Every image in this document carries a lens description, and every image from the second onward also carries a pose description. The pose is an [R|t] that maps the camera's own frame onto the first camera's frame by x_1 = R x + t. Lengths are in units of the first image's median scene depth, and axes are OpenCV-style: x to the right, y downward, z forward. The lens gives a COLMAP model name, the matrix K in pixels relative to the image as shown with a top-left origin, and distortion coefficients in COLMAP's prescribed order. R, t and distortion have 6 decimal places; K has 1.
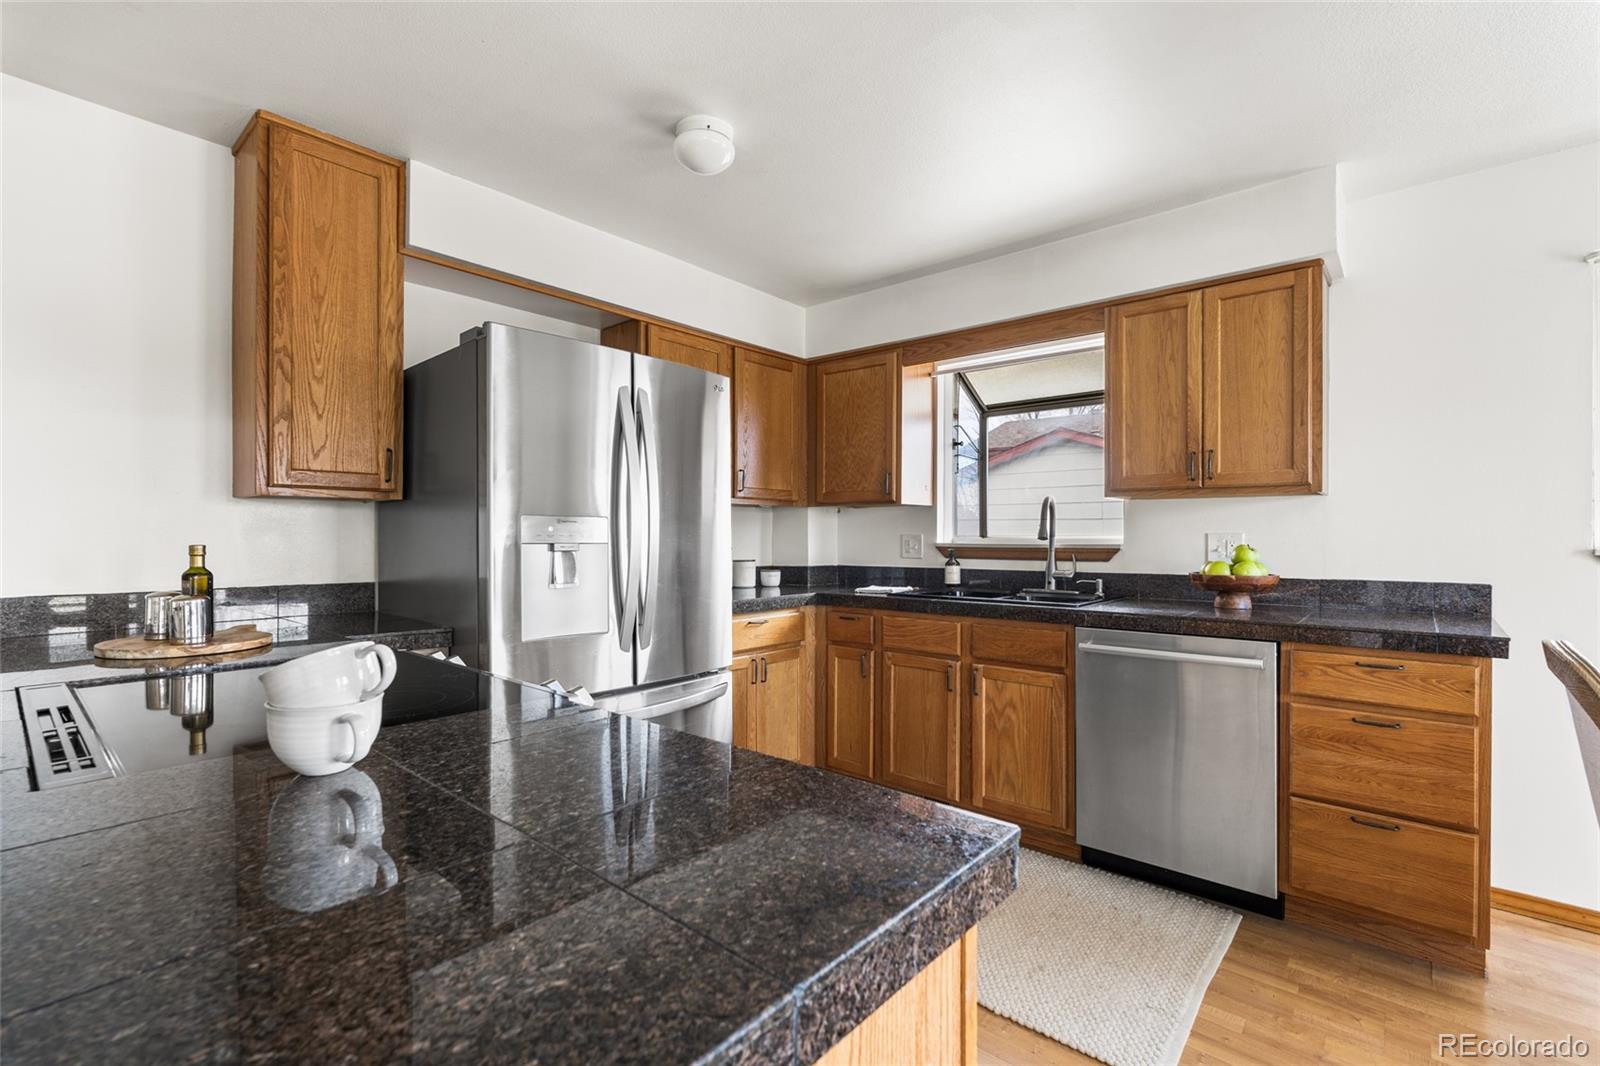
lens RADIAL K [[713.6, 0, 795.4], [0, 713.6, 534.0], [0, 0, 1]] dist [-0.003593, -0.000290]
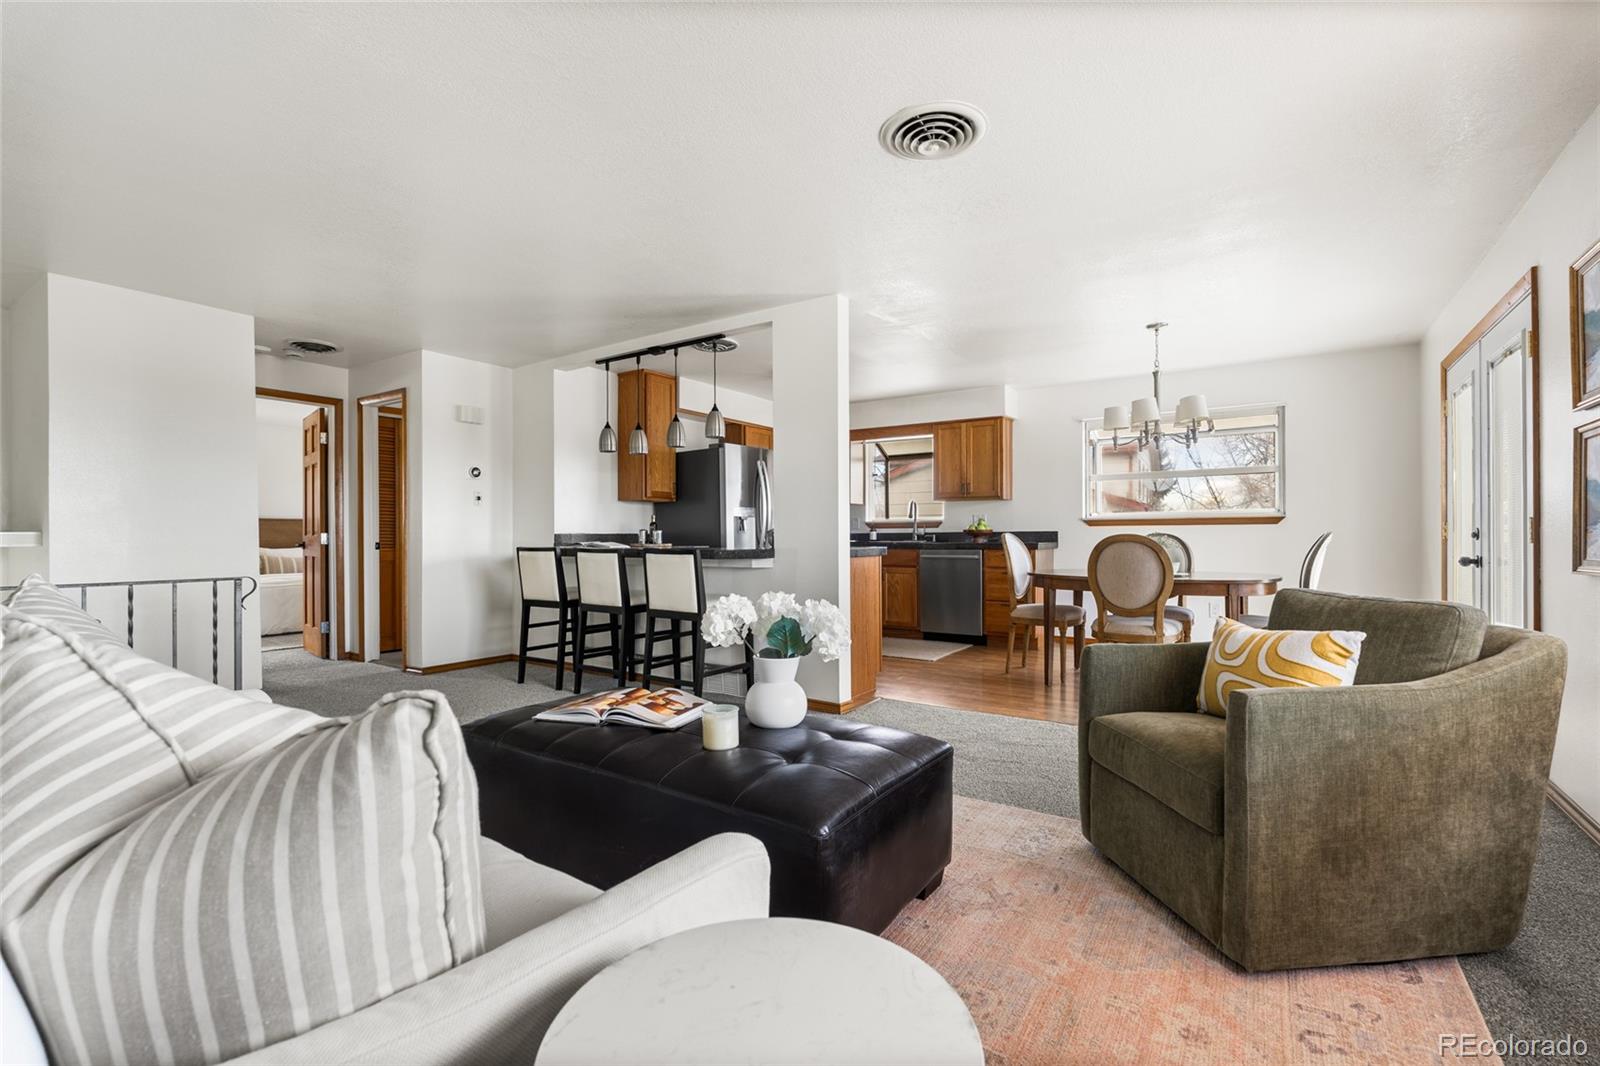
lens RADIAL K [[705.5, 0, 799.9], [0, 705.5, 540.4], [0, 0, 1]] dist [-0.010682, -0.000165]
pose [[0.992197, -0.006109, 0.124528, -0.350035], [0.004983, 0.999944, 0.009354, 0.064217], [-0.124579, -0.008661, 0.992172, -1.439033]]
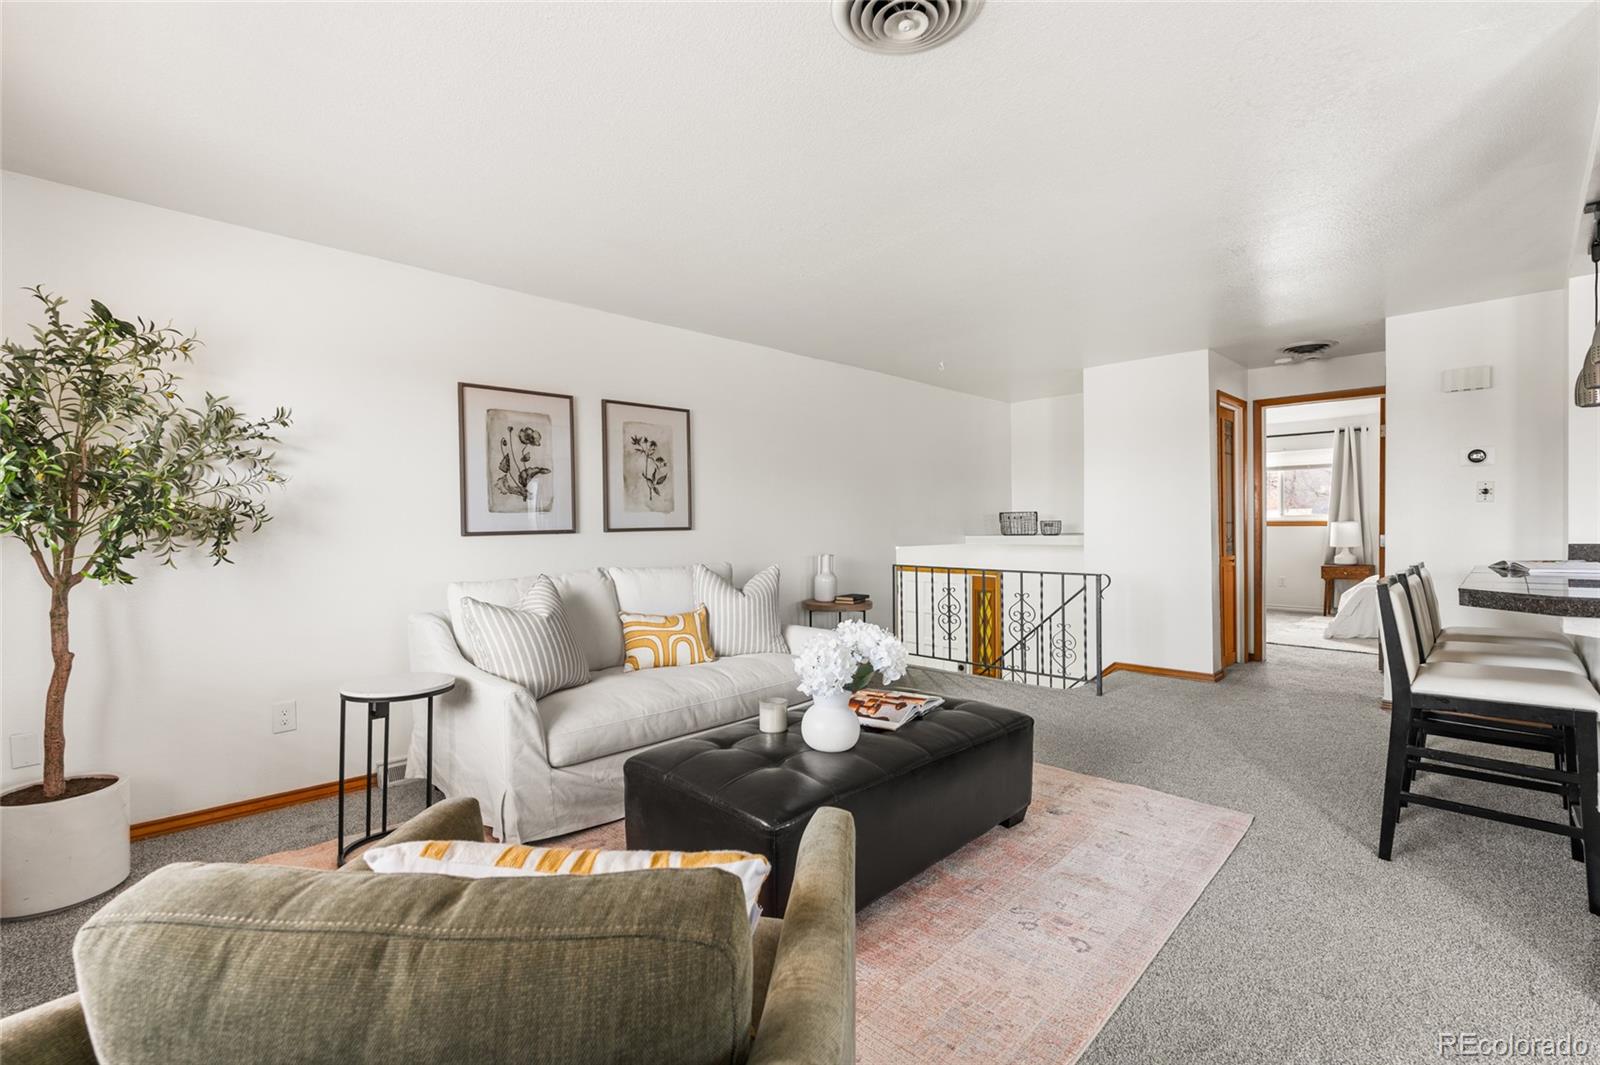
lens RADIAL K [[698.3, 0, 795.8], [0, 698.3, 529.2], [0, 0, 1]] dist [0.005410, 0.000418]
pose [[-0.061749, 0.001890, -0.998090, 0.520399], [0.009227, 0.999957, 0.001323, 0.022581], [0.998049, -0.009127, -0.061764, -0.669756]]
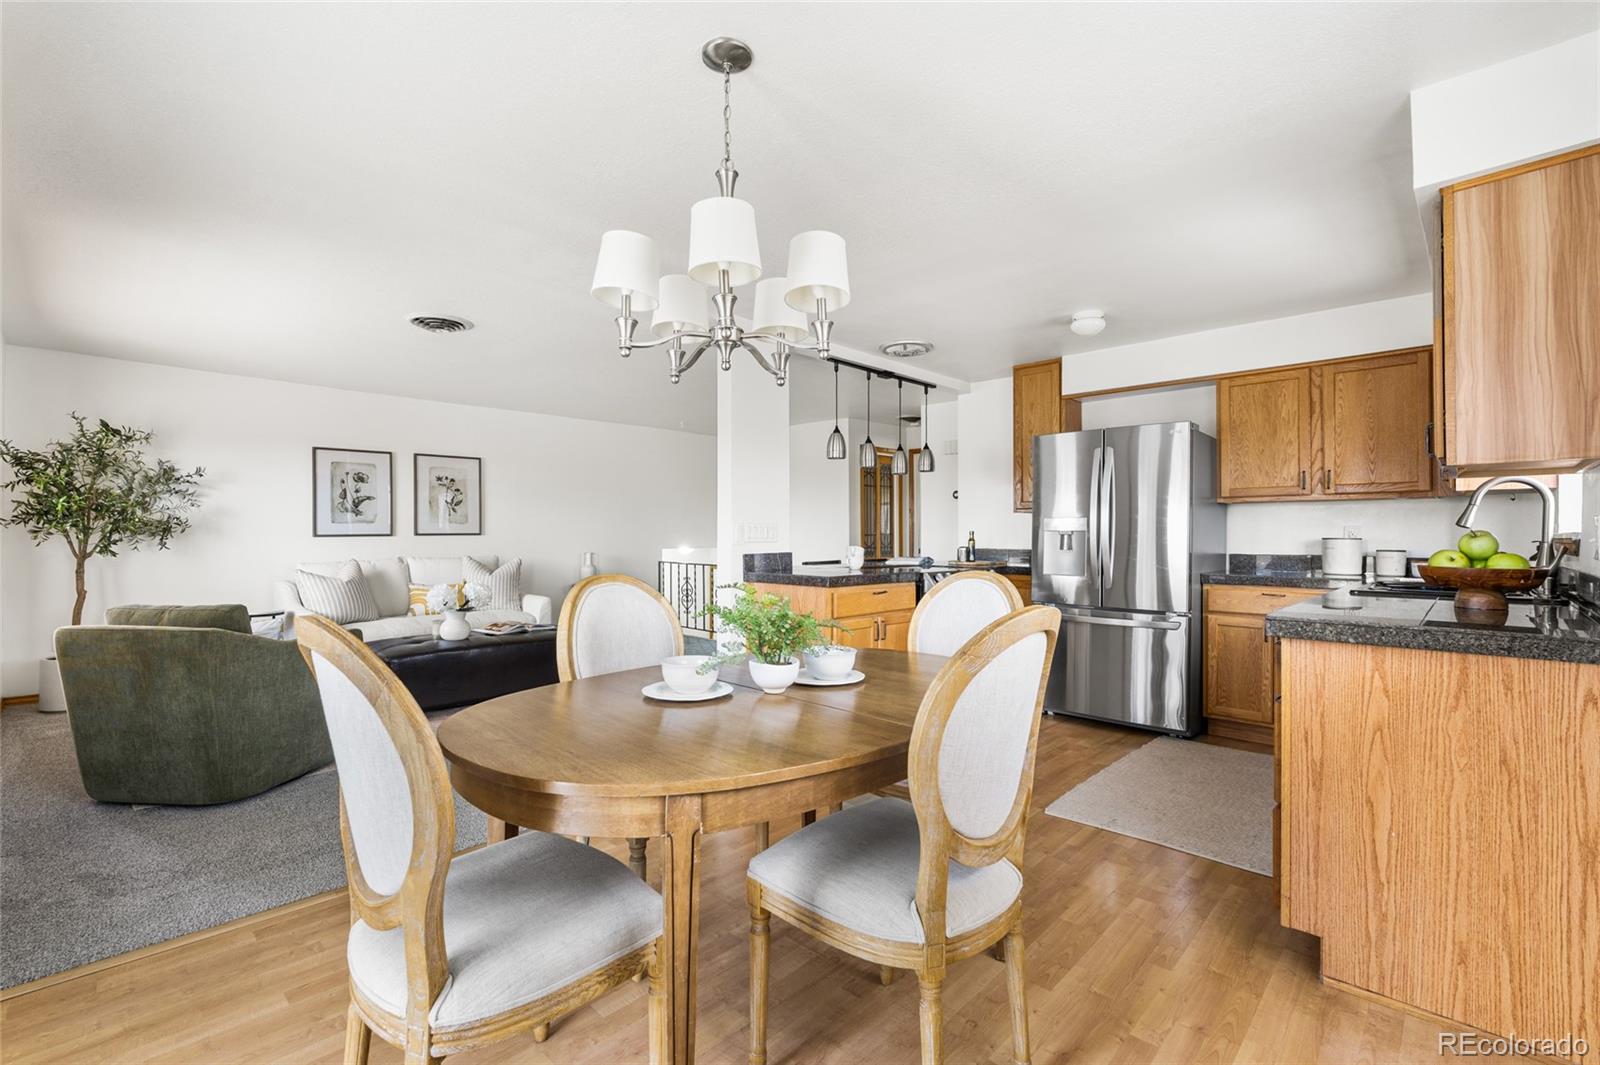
lens RADIAL K [[698.3, 0, 795.8], [0, 698.3, 529.2], [0, 0, 1]] dist [0.005410, 0.000418]
pose [[-0.051237, -0.009845, -0.998638, 1.370477], [-0.002731, 0.999949, -0.009718, 0.024181], [0.998683, 0.002230, -0.051261, 0.242170]]
